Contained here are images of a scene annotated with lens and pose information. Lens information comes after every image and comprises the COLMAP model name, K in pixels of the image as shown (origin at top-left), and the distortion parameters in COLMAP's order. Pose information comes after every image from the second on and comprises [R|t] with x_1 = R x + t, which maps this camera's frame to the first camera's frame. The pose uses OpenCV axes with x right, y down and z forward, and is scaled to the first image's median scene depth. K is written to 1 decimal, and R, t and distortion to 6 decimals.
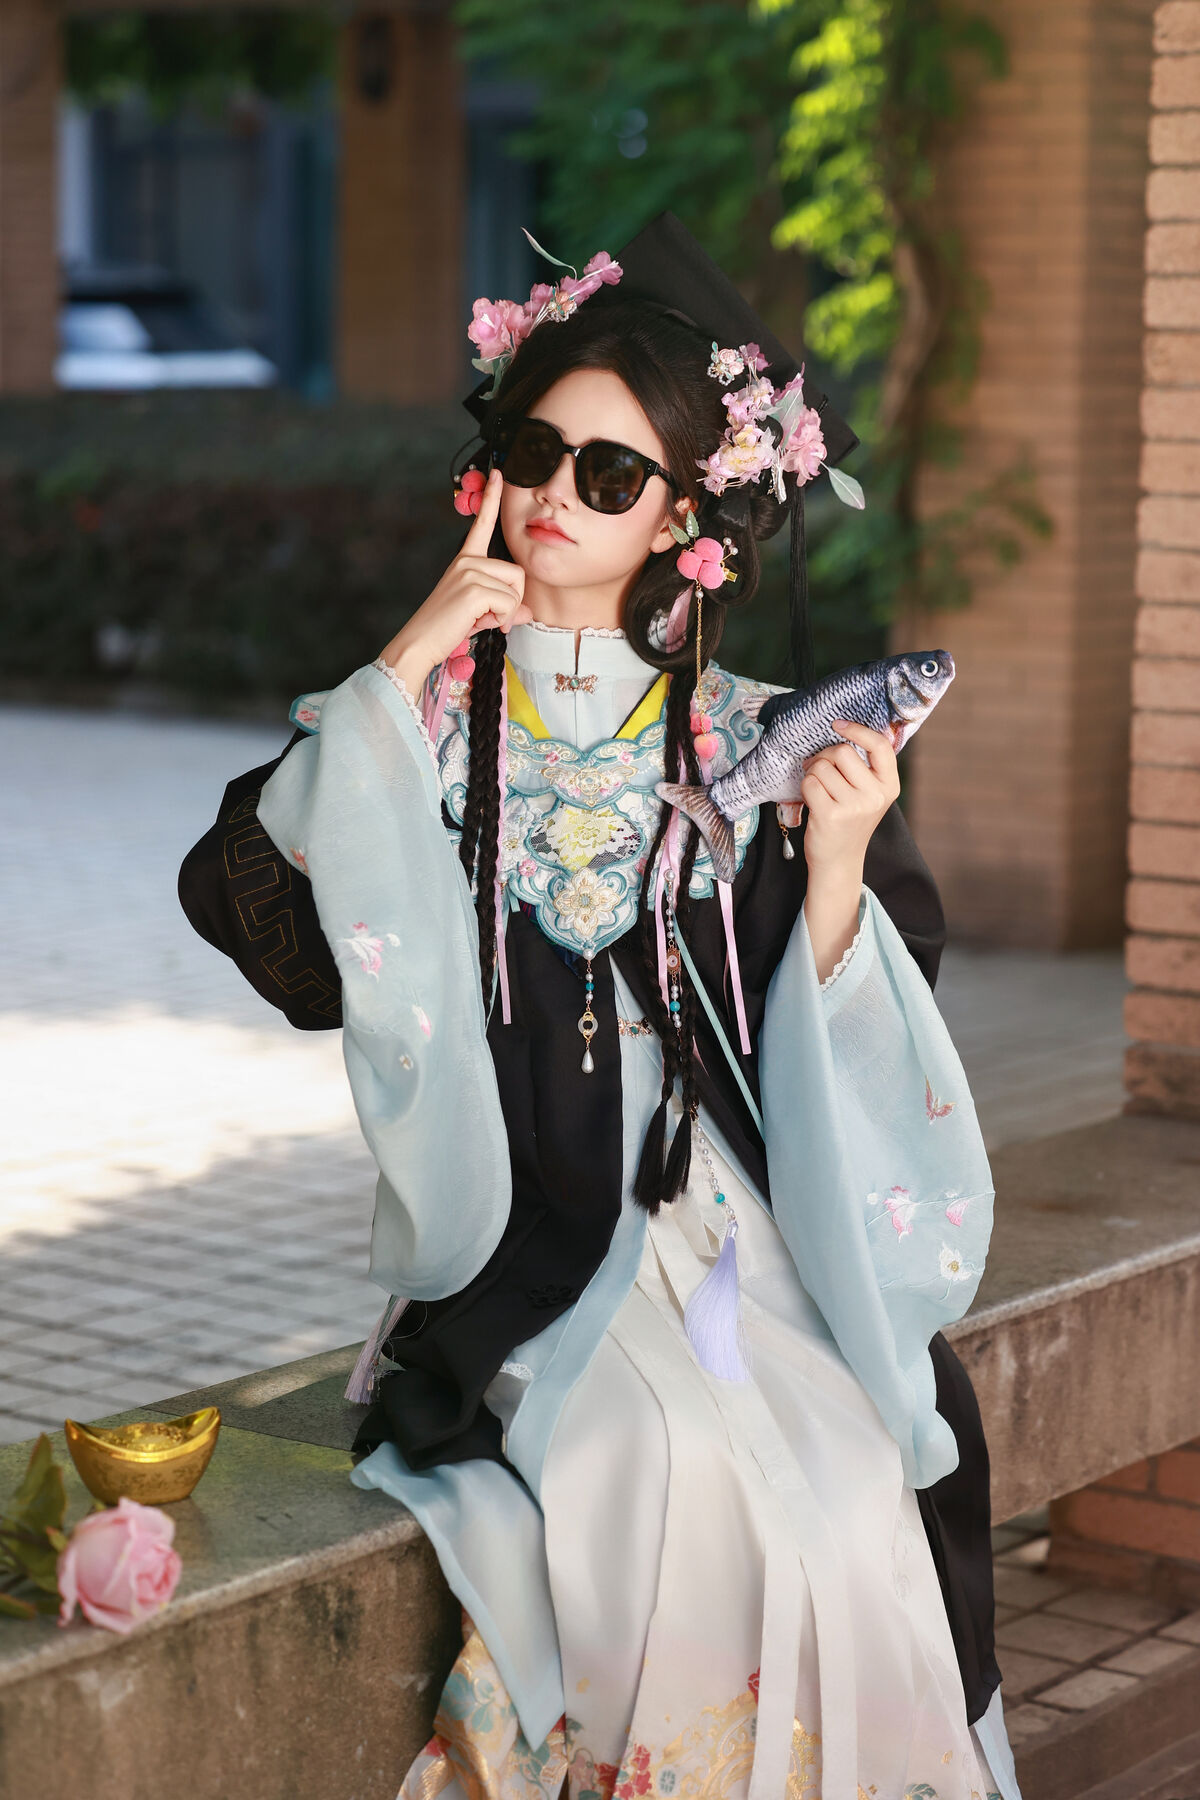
lens RADIAL K [[4379.2, 0, 600.0], [0, 4379.2, 900.0], [0, 0, 1]] dist [0.029769, 0.501988]
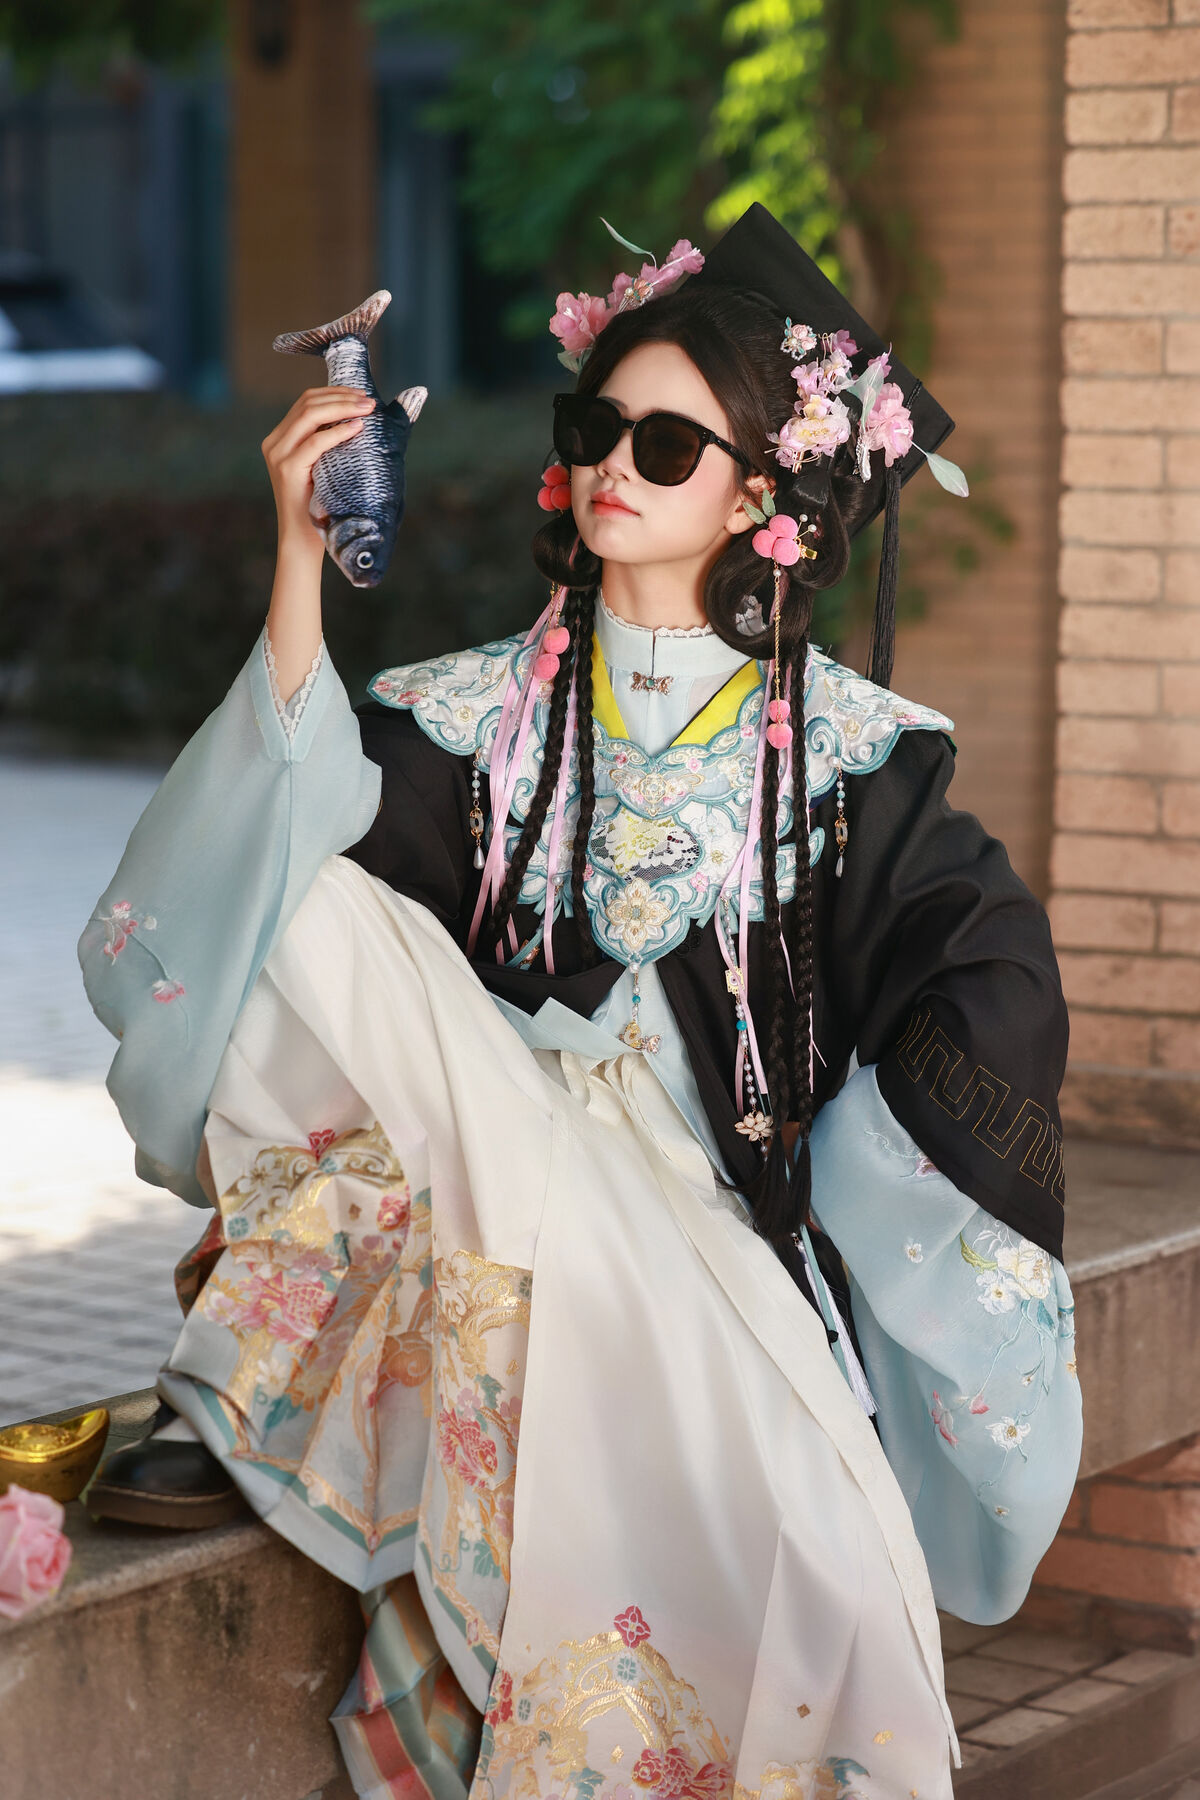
lens RADIAL K [[5052.6, 0, 600.0], [0, 5052.6, 900.0], [0, 0, 1]] dist [0.040145, 0.920333]
pose [[0.999870, -0.011809, 0.011011, 0.013953], [0.011975, 0.999813, -0.015163, 0.019366], [-0.010830, 0.015293, 0.999824, -0.154378]]
